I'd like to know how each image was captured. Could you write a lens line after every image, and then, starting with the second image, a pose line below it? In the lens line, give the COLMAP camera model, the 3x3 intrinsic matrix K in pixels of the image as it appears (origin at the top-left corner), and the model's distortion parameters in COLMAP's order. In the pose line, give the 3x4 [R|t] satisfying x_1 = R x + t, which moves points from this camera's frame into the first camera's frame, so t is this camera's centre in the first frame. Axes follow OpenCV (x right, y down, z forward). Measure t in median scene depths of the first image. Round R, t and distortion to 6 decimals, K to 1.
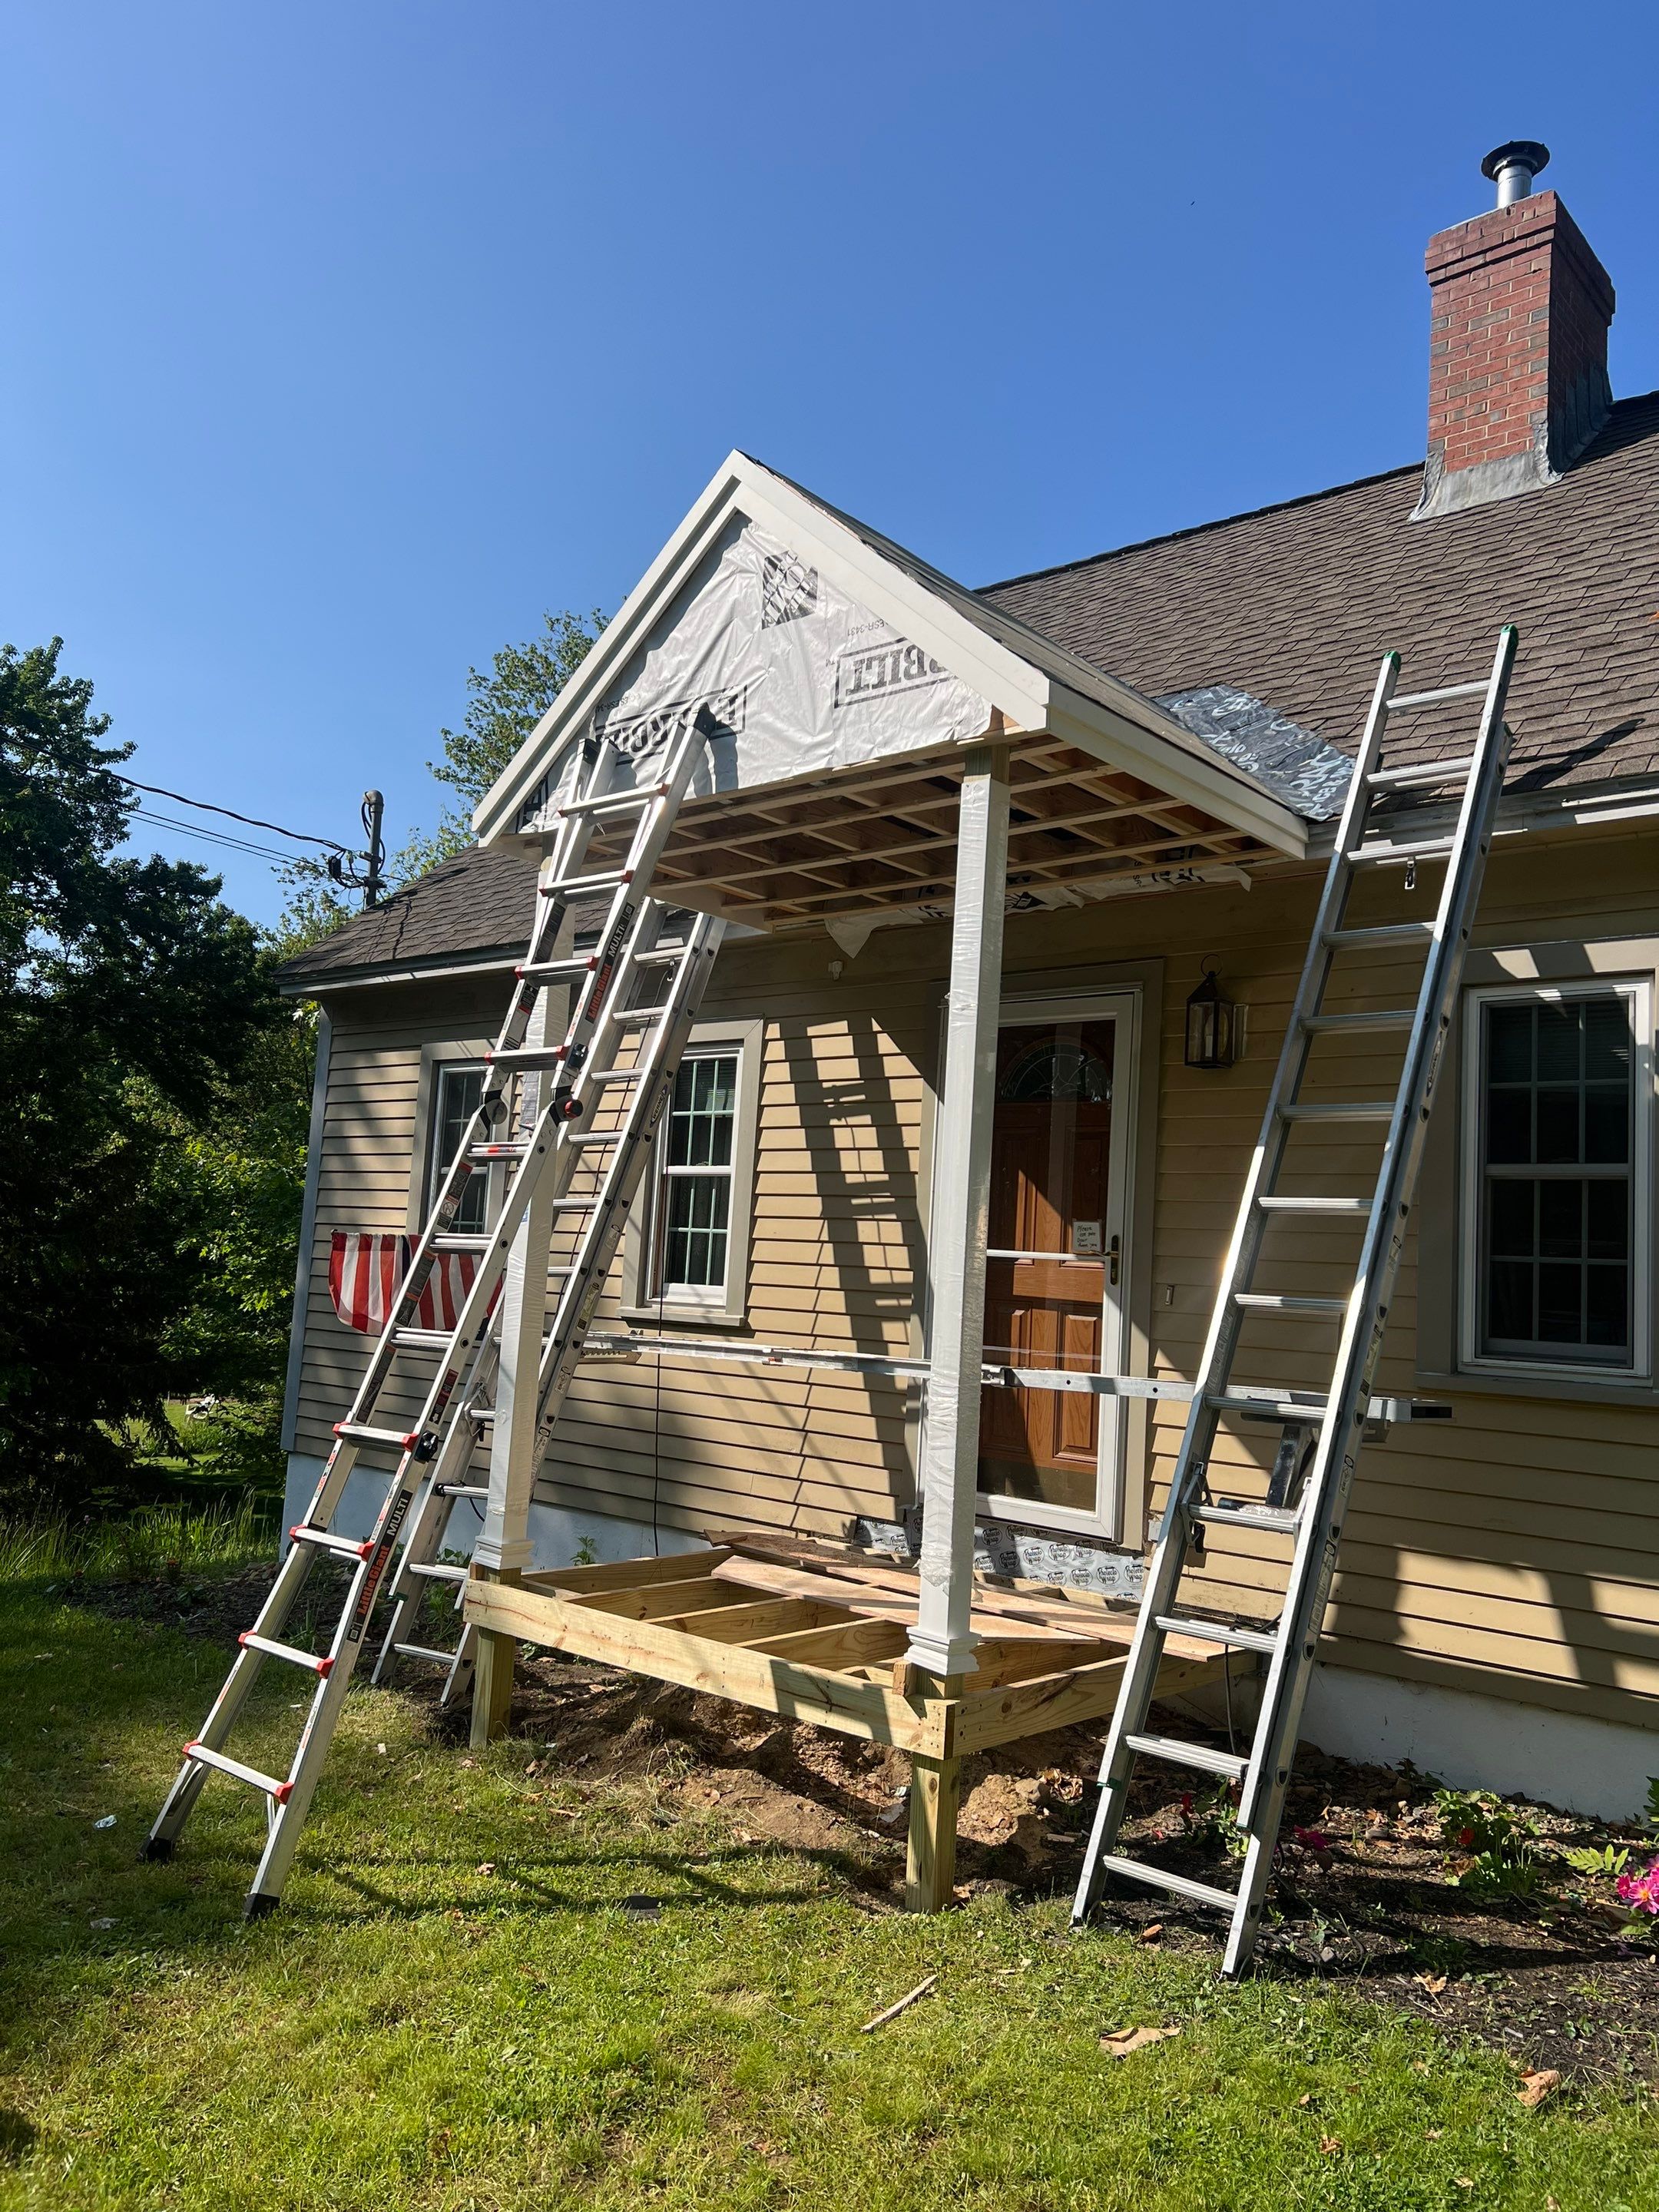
lens RADIAL K [[1654.8, 0, 829.5], [0, 1654.8, 1106.0], [0, 0, 1]] dist [0.055076, -0.079618]
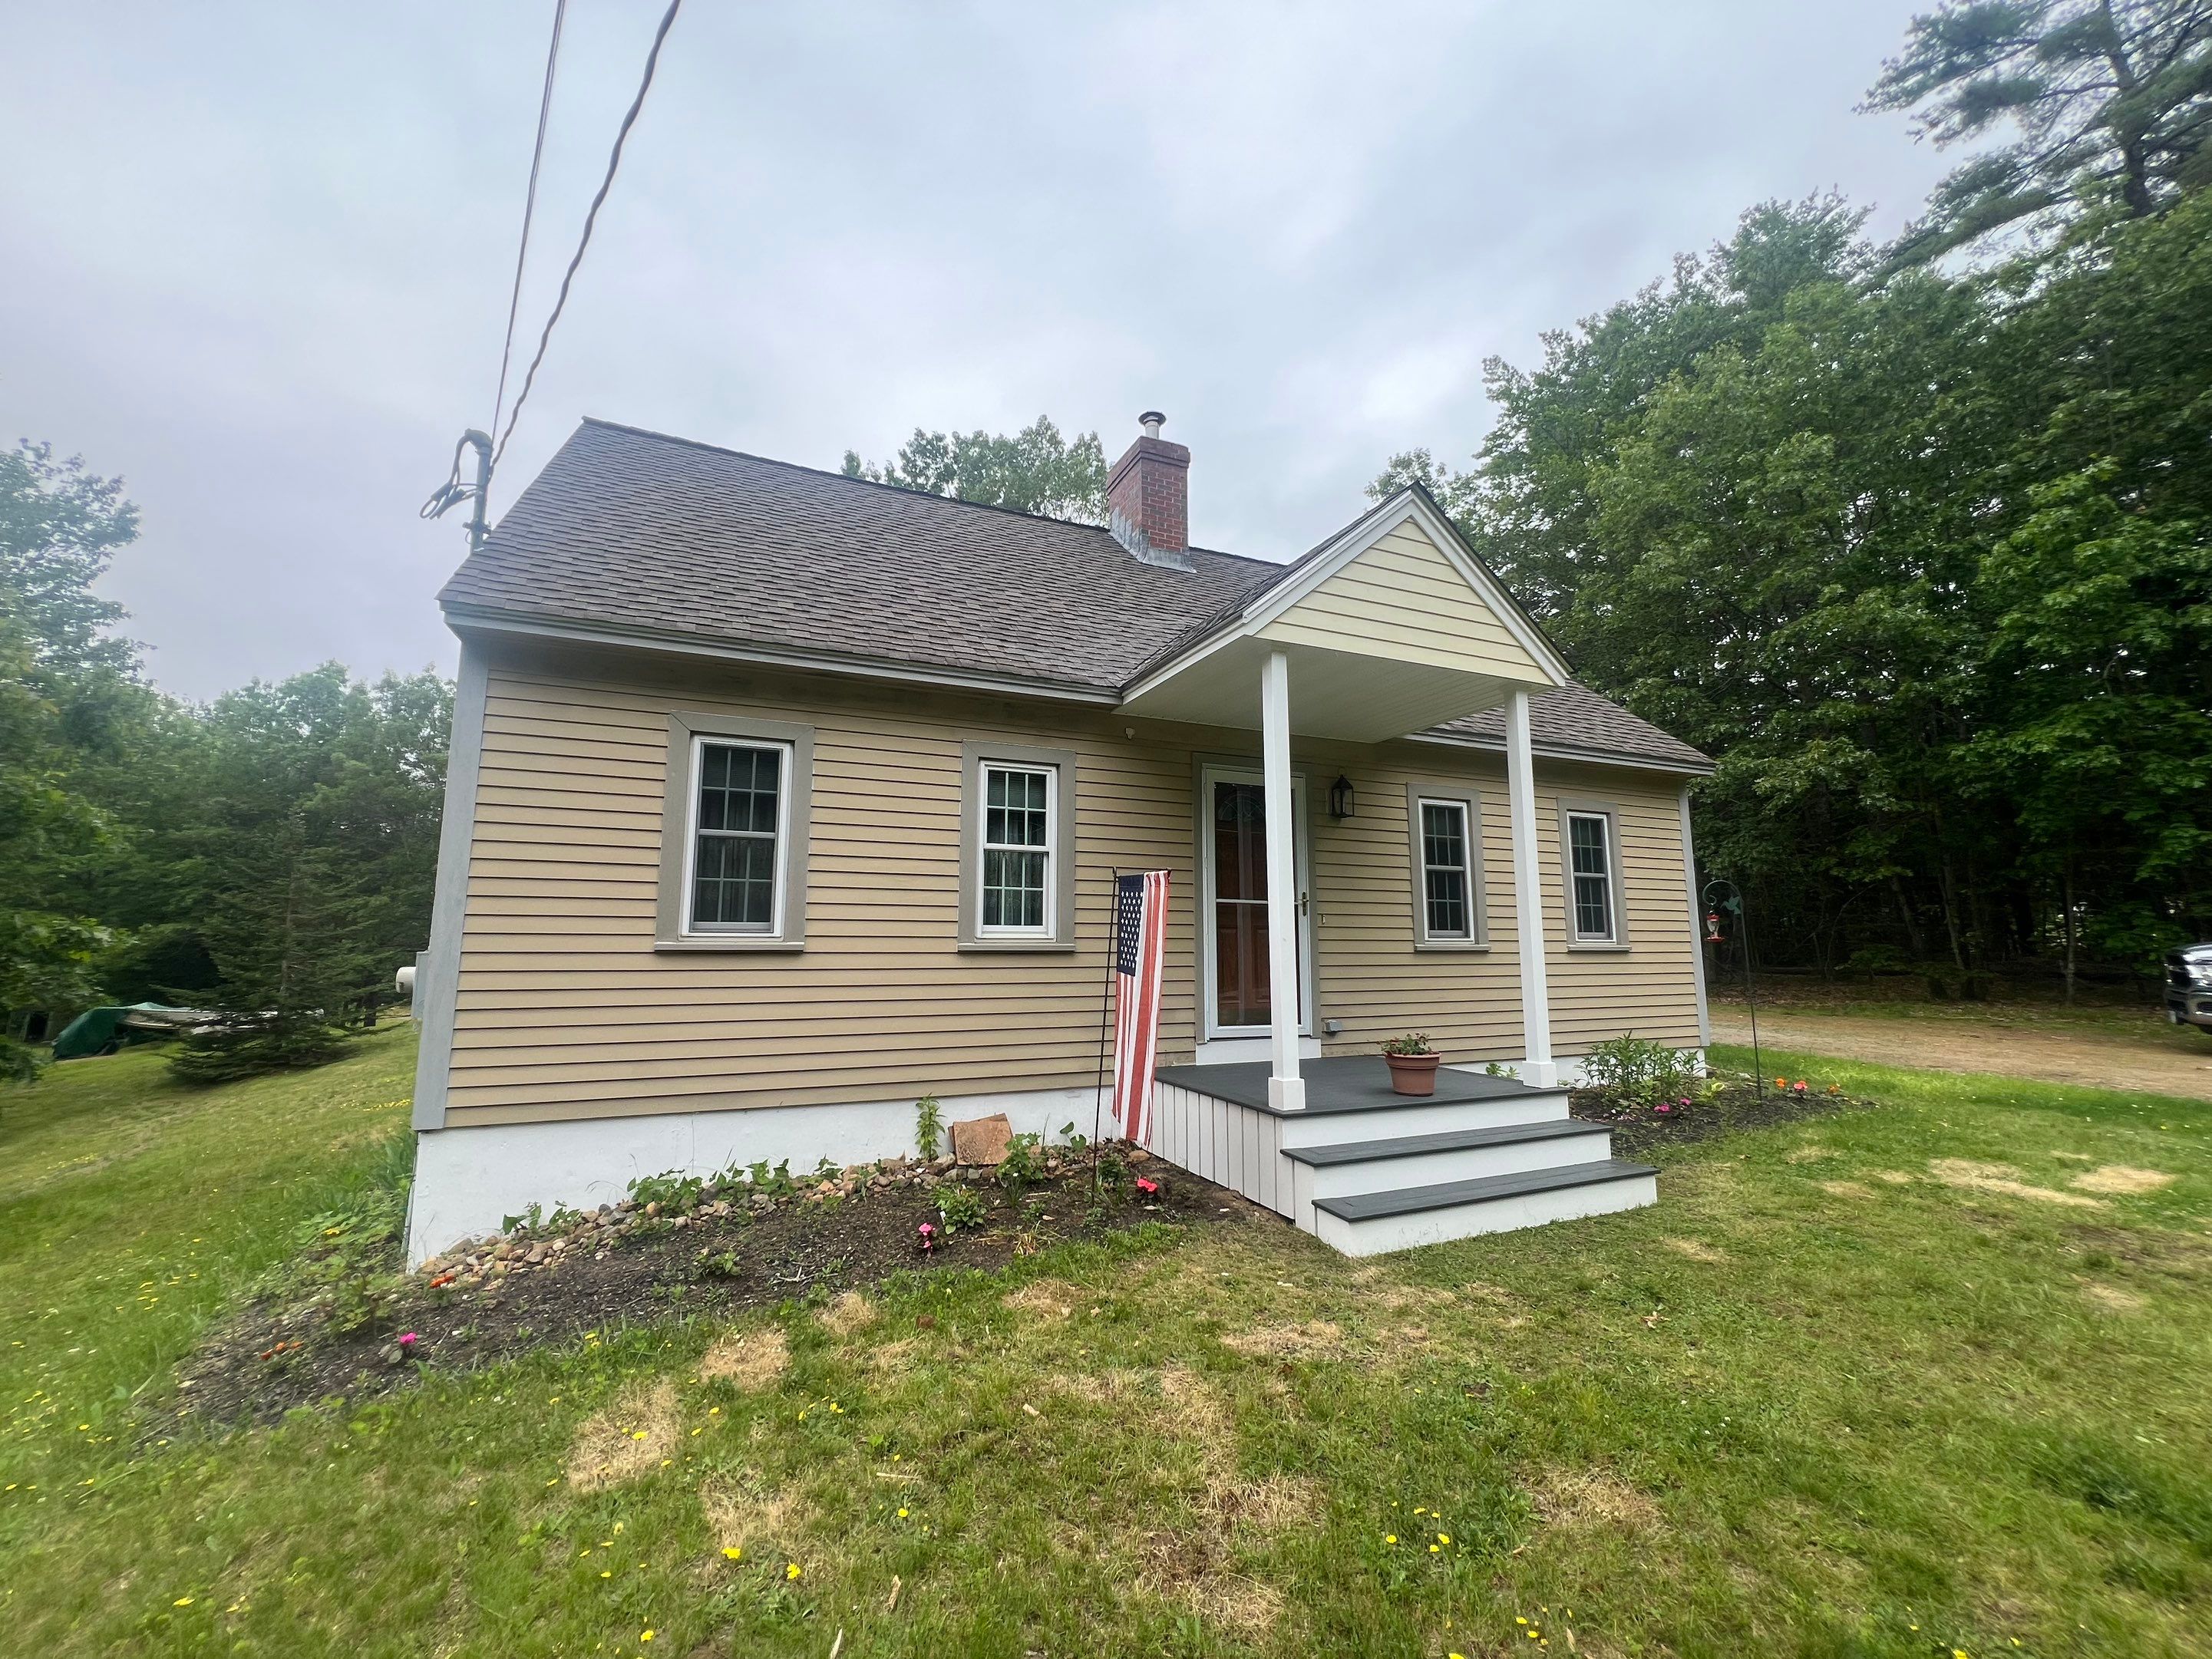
lens RADIAL K [[888.3, 0, 1102.2], [0, 888.3, 822.9], [0, 0, 1]] dist [-0.001317, 0.000260]
pose [[0.421940, 0.069207, 0.903978, -0.778298], [-0.071079, 0.996538, -0.043116, 0.046272], [-0.903833, -0.046061, 0.425399, 0.608037]]
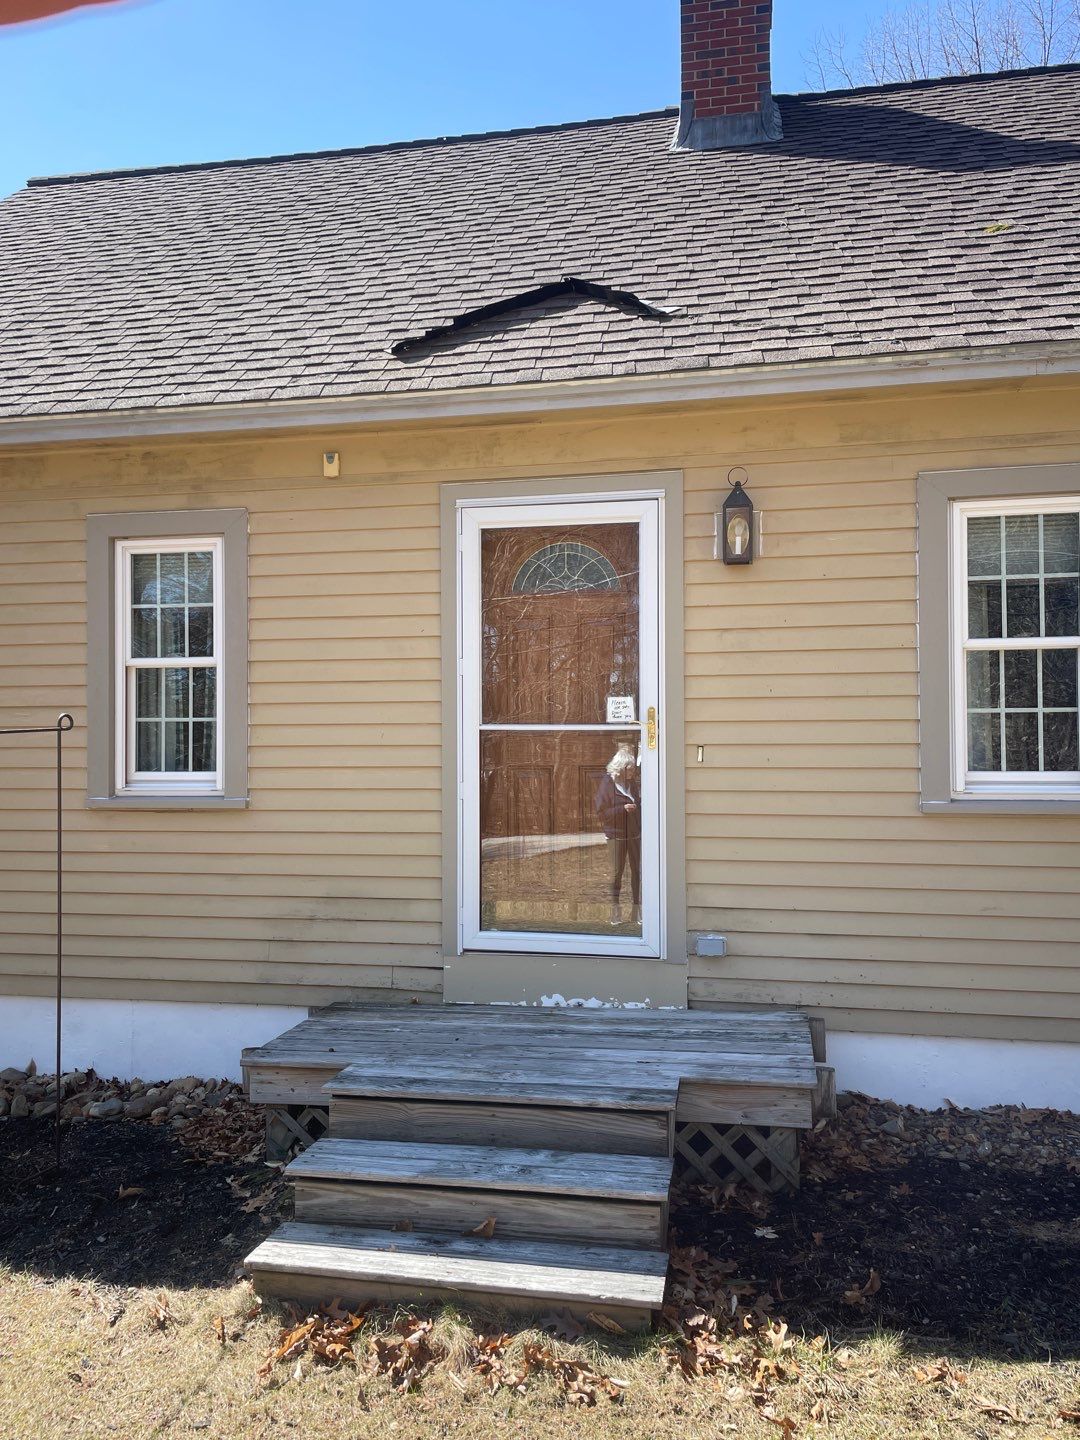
lens RADIAL K [[1077.3, 0, 540.0], [0, 1077.3, 720.0], [0, 0, 1]] dist [0.055076, -0.079618]
pose [[0.863332, -0.061736, 0.500845, -0.226374], [0.006615, 0.993788, 0.111096, 0.000943], [-0.504592, -0.092599, 0.858378, 0.306761]]
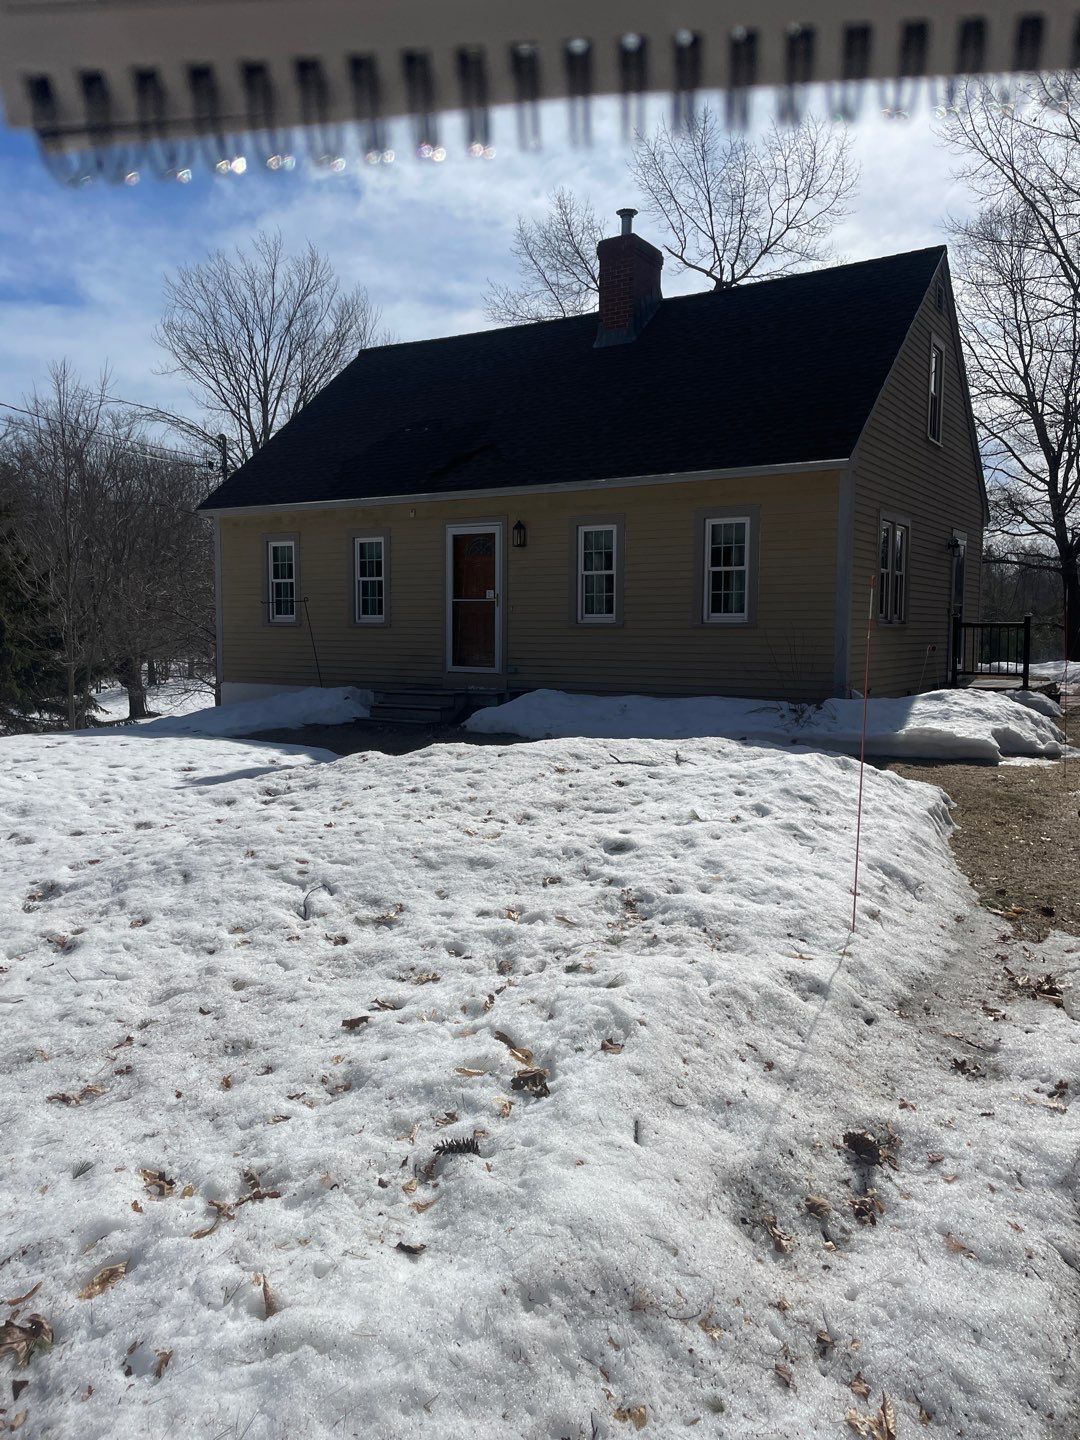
lens RADIAL K [[1077.3, 0, 540.0], [0, 1077.3, 720.0], [0, 0, 1]] dist [0.055076, -0.079618]
pose [[0.987260, -0.064900, 0.145277, -0.079663], [0.036168, 0.980668, 0.192308, -0.082358], [-0.154949, -0.184604, 0.970522, -1.110140]]
